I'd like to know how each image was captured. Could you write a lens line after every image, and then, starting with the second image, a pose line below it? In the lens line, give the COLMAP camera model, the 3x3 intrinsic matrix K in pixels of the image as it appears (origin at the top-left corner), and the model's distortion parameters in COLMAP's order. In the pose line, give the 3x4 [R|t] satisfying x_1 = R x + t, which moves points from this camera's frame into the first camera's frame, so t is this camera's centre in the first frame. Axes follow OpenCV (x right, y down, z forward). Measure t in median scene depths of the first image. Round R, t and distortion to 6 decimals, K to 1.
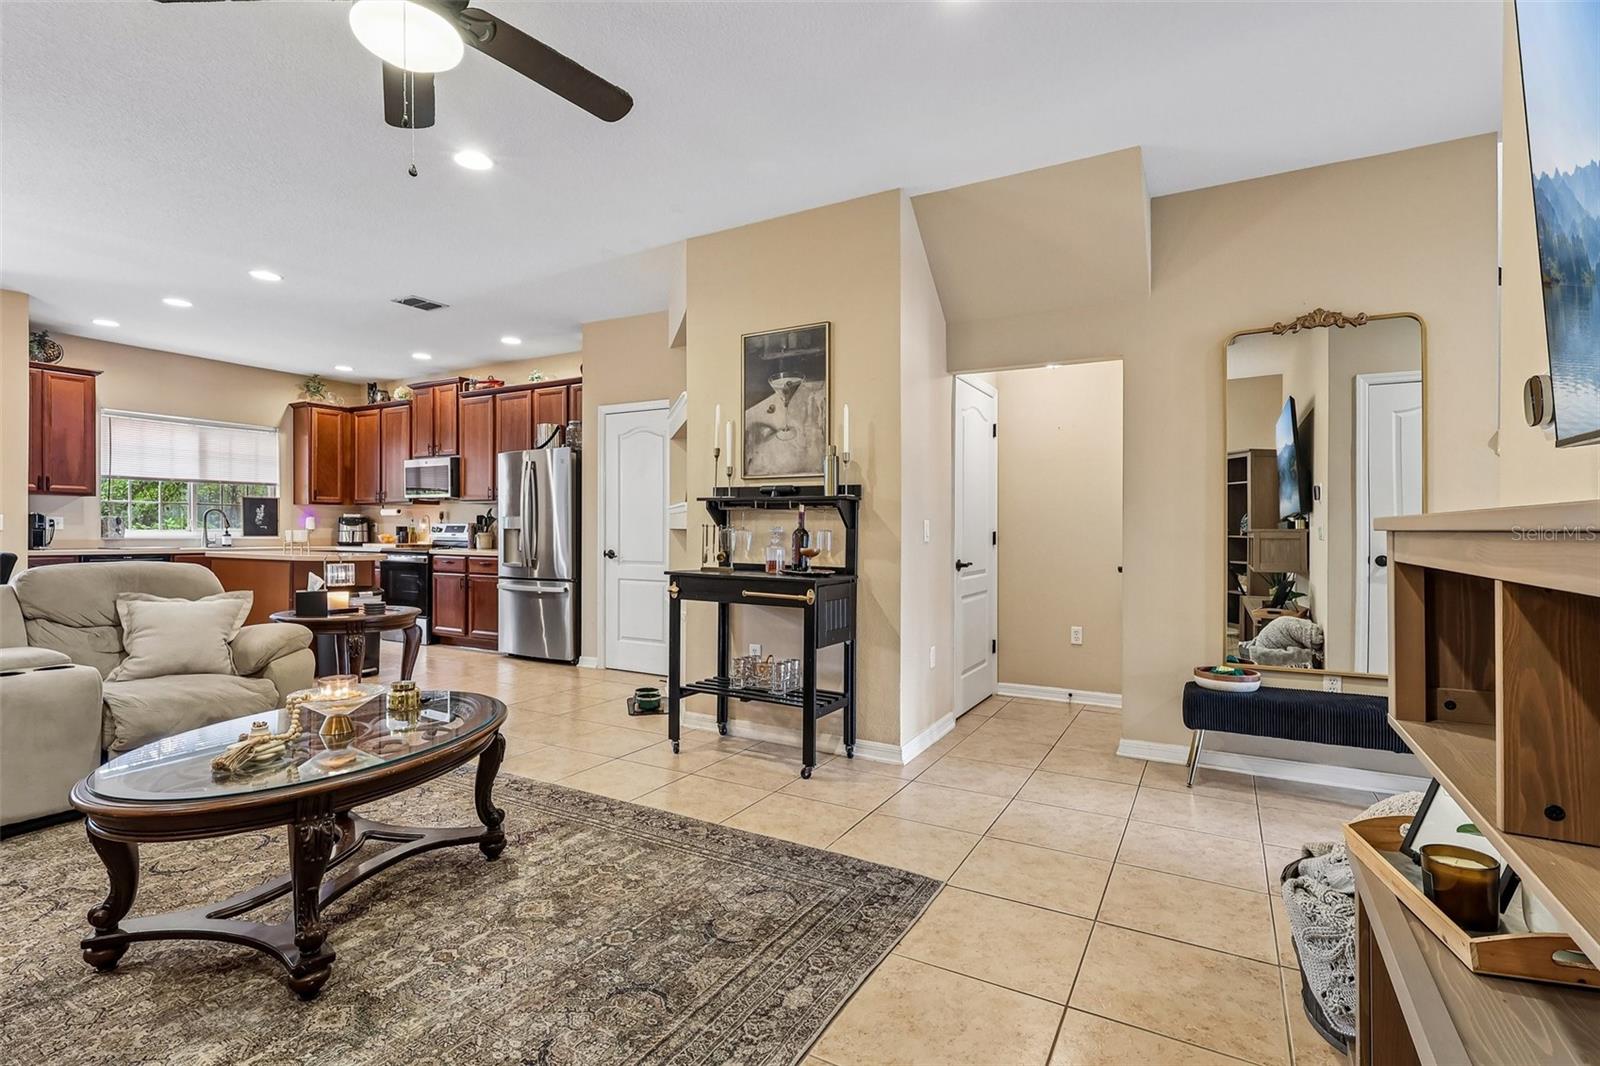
lens RADIAL K [[749.0, 0, 805.4], [0, 749.0, 531.4], [0, 0, 1]] dist [0.000547, 0.000807]
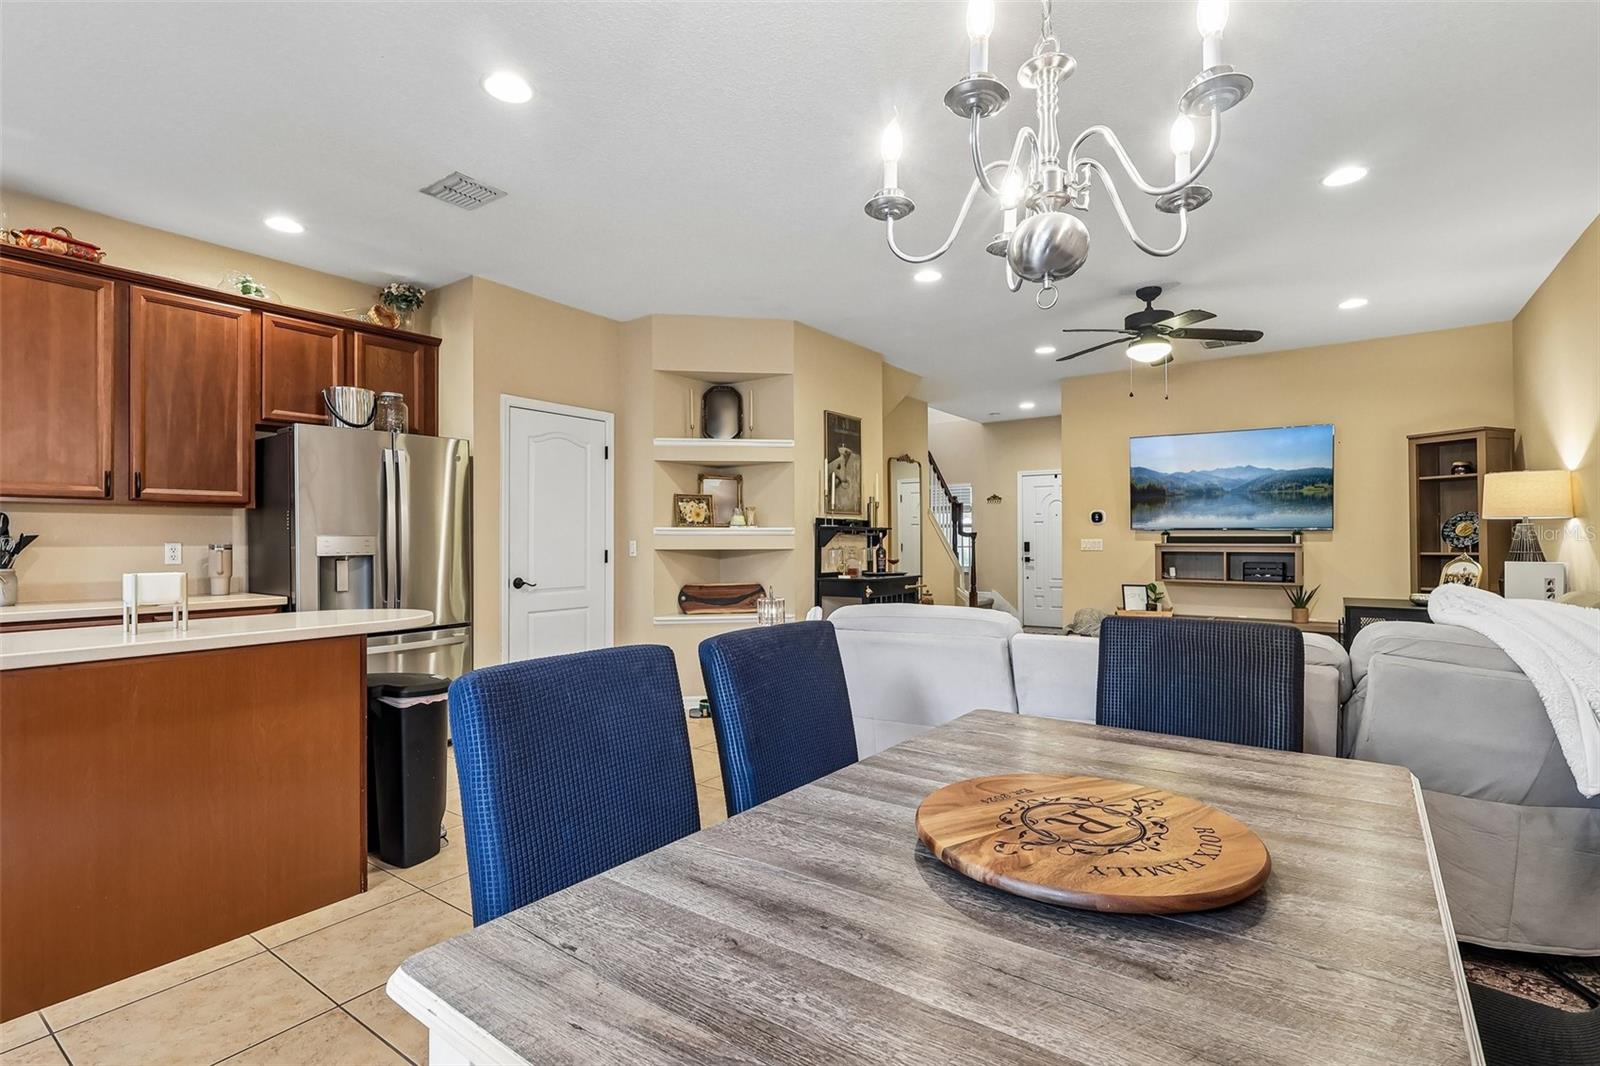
lens RADIAL K [[749.0, 0, 797.8], [0, 749.0, 531.0], [0, 0, 1]] dist [0.000547, 0.000807]
pose [[0.112197, 0.005861, 0.993669, -0.862811], [0.005636, 0.999963, -0.006535, -0.015464], [-0.993670, 0.006334, 0.112159, 0.520604]]
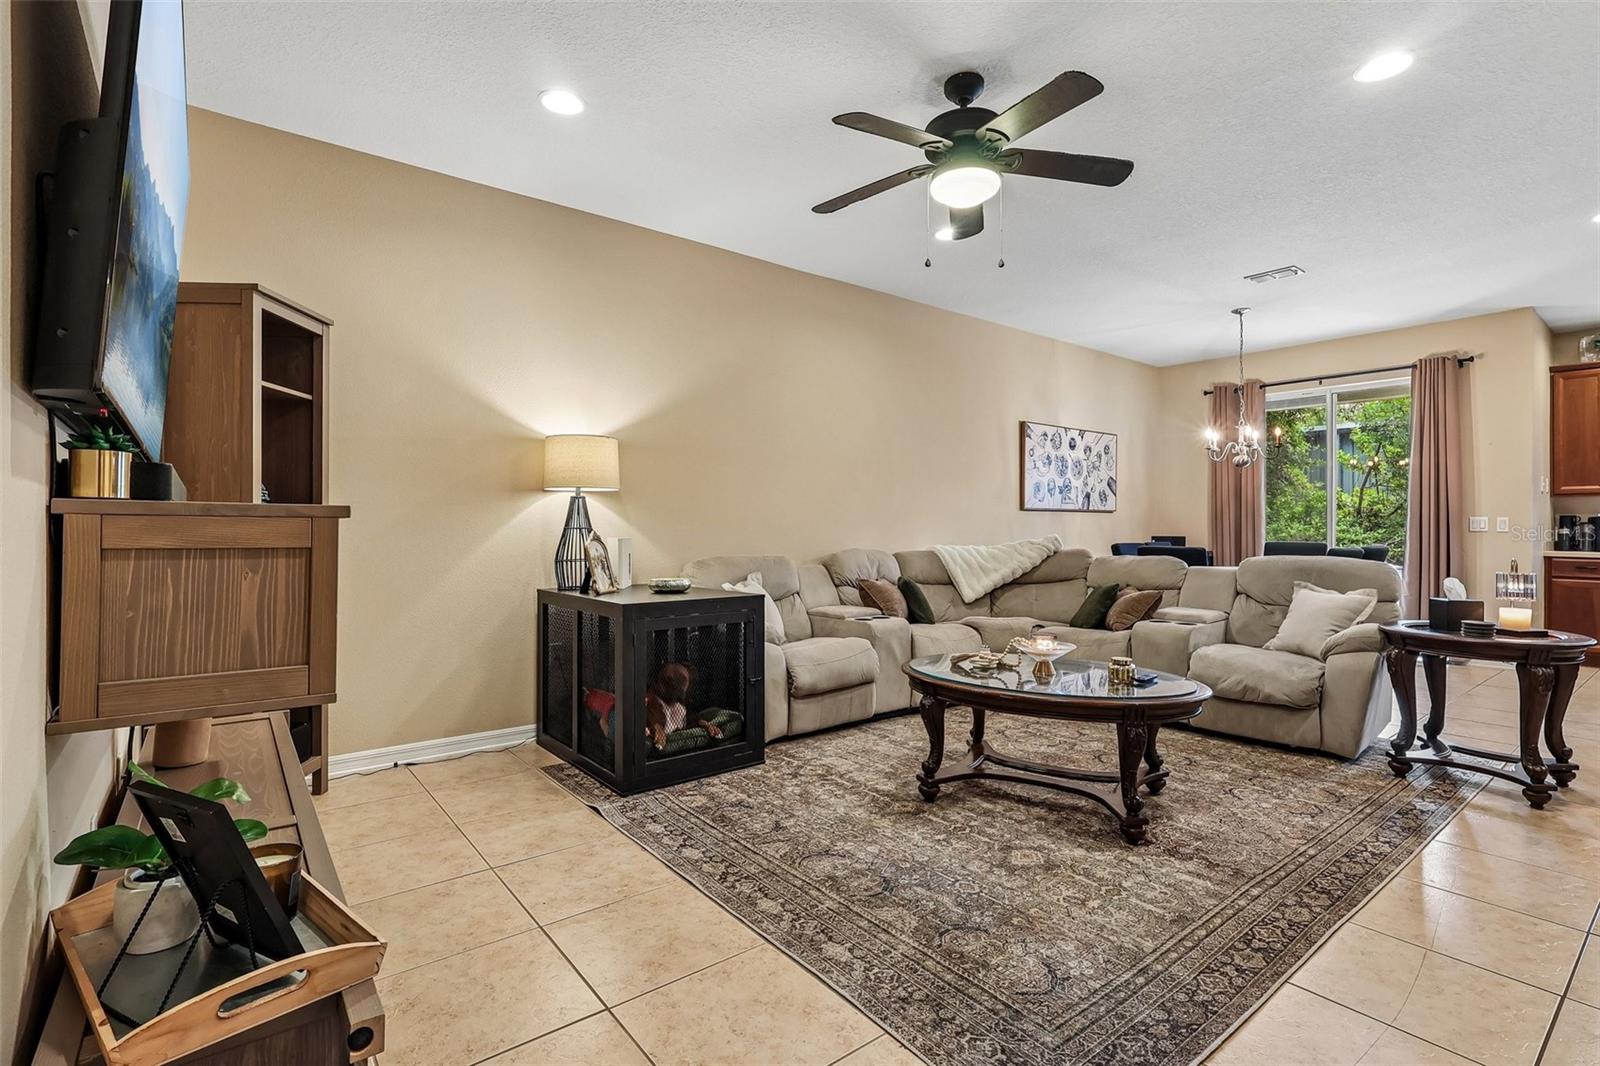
lens RADIAL K [[749.0, 0, 790.2], [0, 749.0, 529.1], [0, 0, 1]] dist [0.000547, 0.000807]
pose [[-0.386602, -0.004813, -0.922234, 0.261077], [-0.005504, 0.999981, -0.002912, 0.002713], [0.922230, 0.003951, -0.386621, 0.346125]]
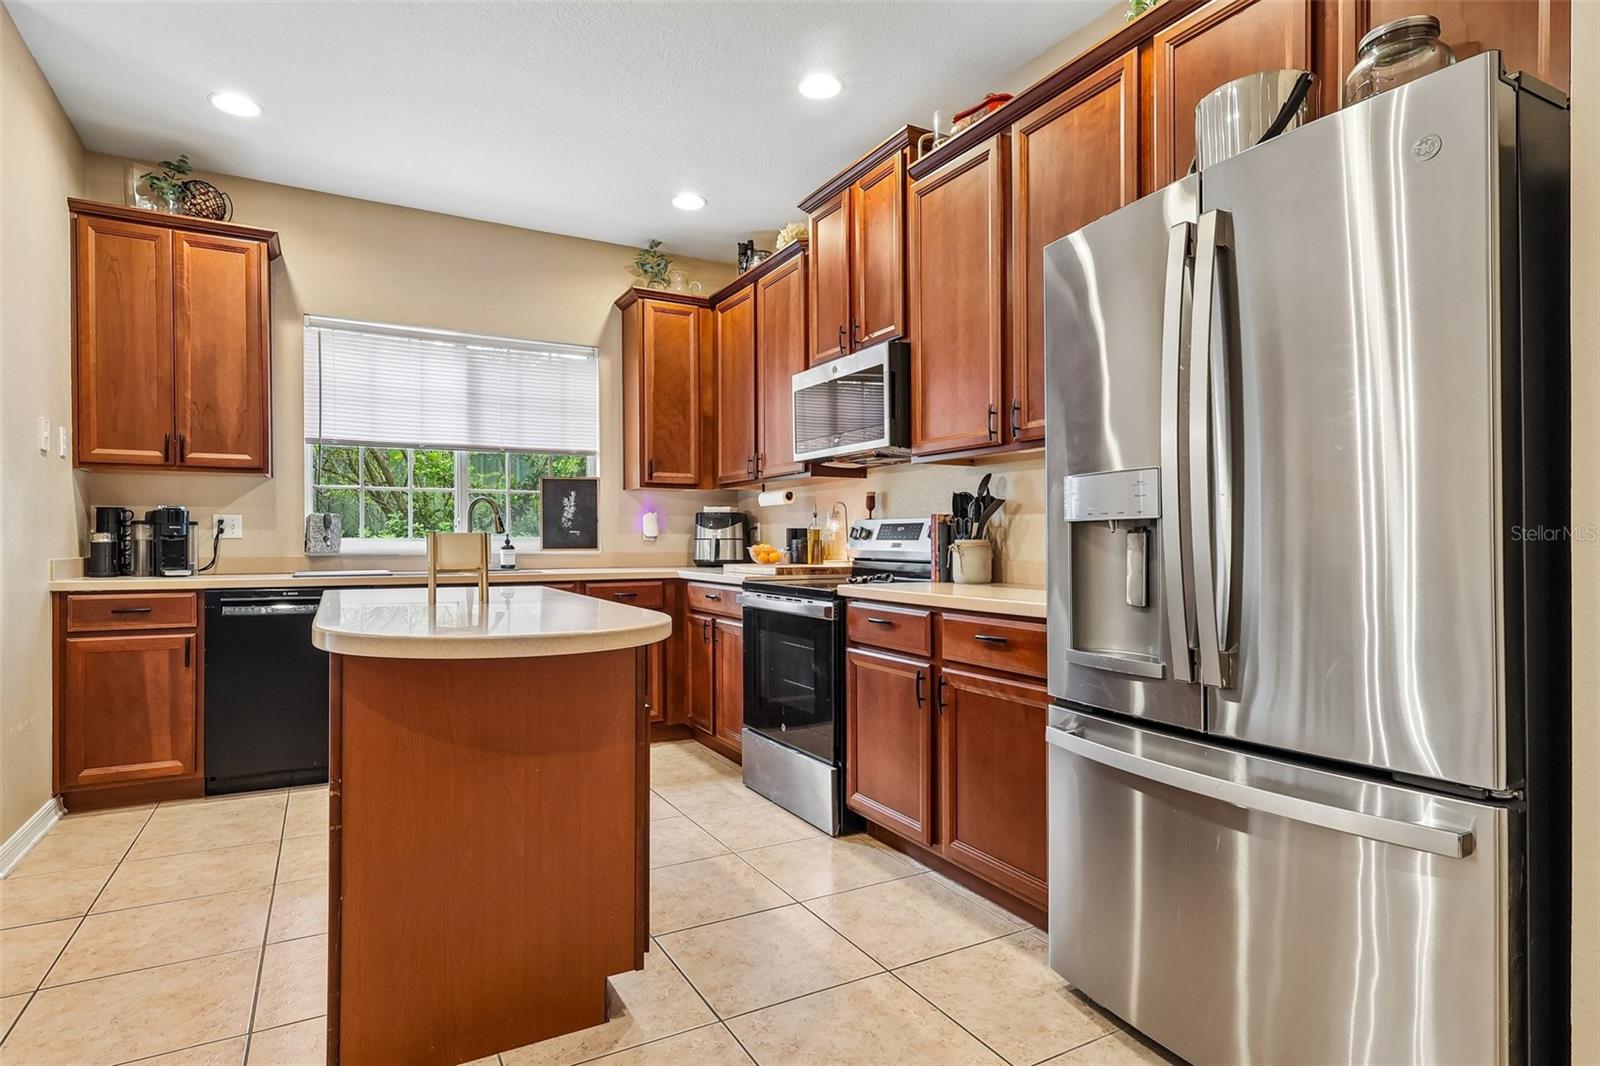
lens RADIAL K [[822.0, 0, 797.7], [0, 822.0, 540.7], [0, 0, 1]] dist [0.000547, 0.000912]
pose [[0.848762, -0.007297, -0.528725, -0.307858], [0.006571, 0.999973, -0.003252, 0.003460], [0.528734, -0.000714, 0.848787, 0.653588]]
